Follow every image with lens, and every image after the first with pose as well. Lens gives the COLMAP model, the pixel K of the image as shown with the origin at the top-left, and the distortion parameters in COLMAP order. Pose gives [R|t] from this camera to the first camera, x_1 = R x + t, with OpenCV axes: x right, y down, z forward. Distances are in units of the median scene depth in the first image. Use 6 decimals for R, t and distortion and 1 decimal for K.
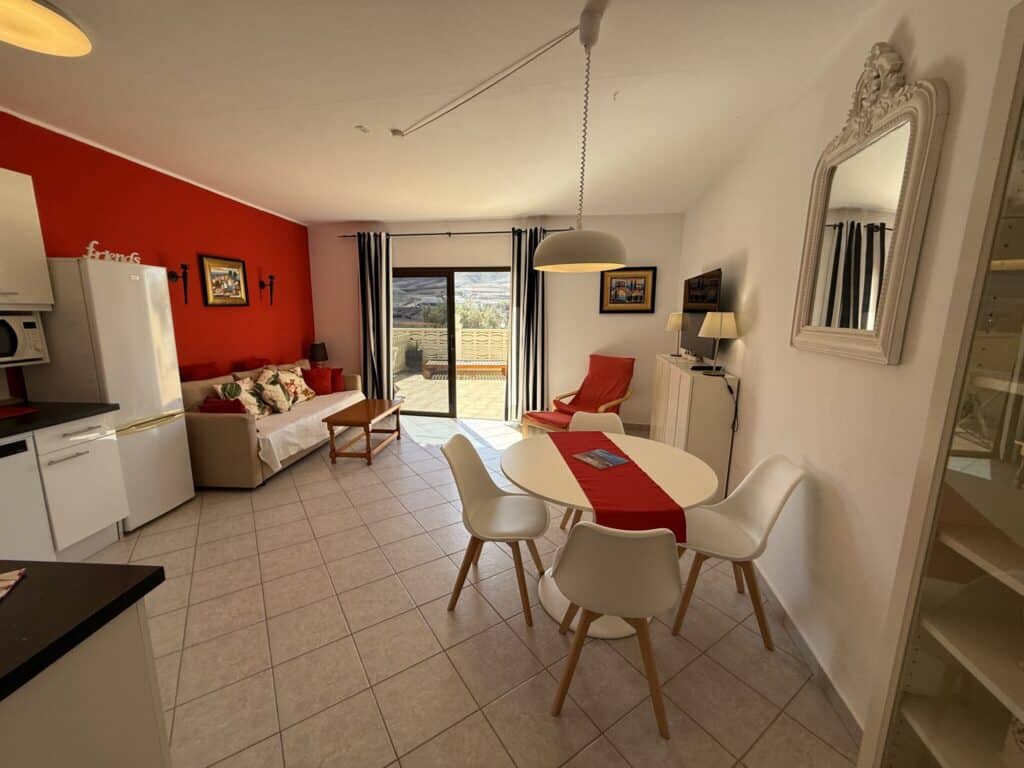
lens RADIAL K [[409.4, 0, 509.9], [0, 409.4, 383.1], [0, 0, 1]] dist [0.001571, 0.000227]
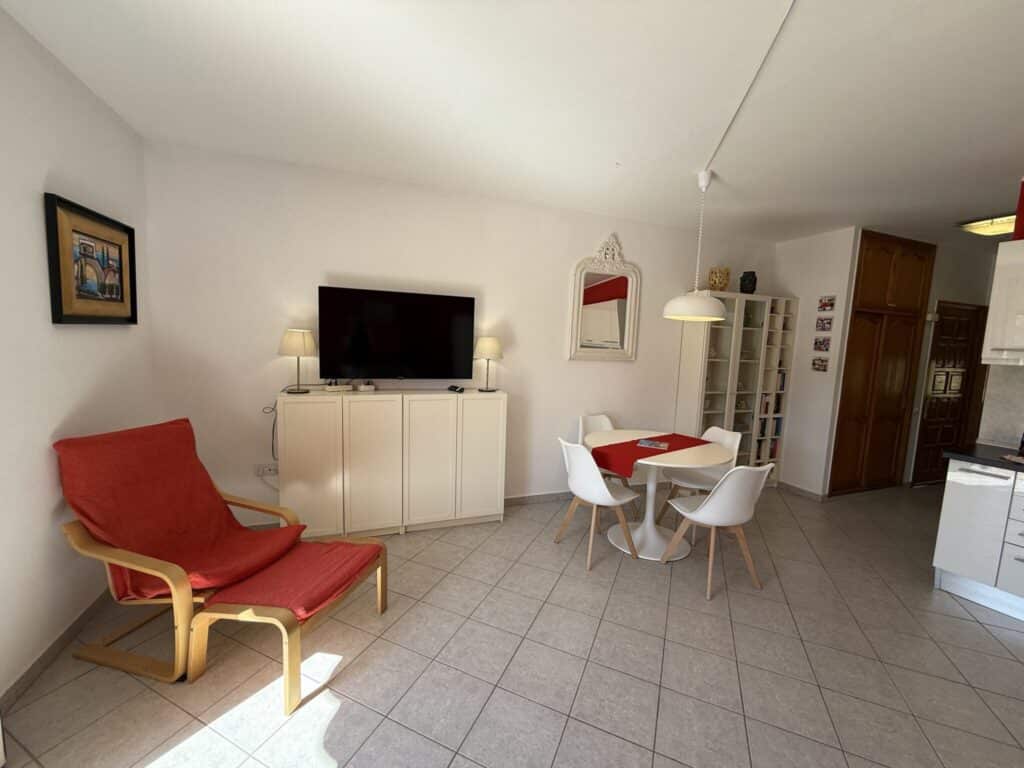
lens RADIAL K [[409.4, 0, 510.1], [0, 409.4, 383.8], [0, 0, 1]] dist [0.001571, 0.000227]
pose [[-0.524531, -0.120443, 0.842829, -0.336696], [0.102966, 0.973703, 0.203226, -0.176396], [-0.845142, 0.193381, -0.498336, 1.000118]]
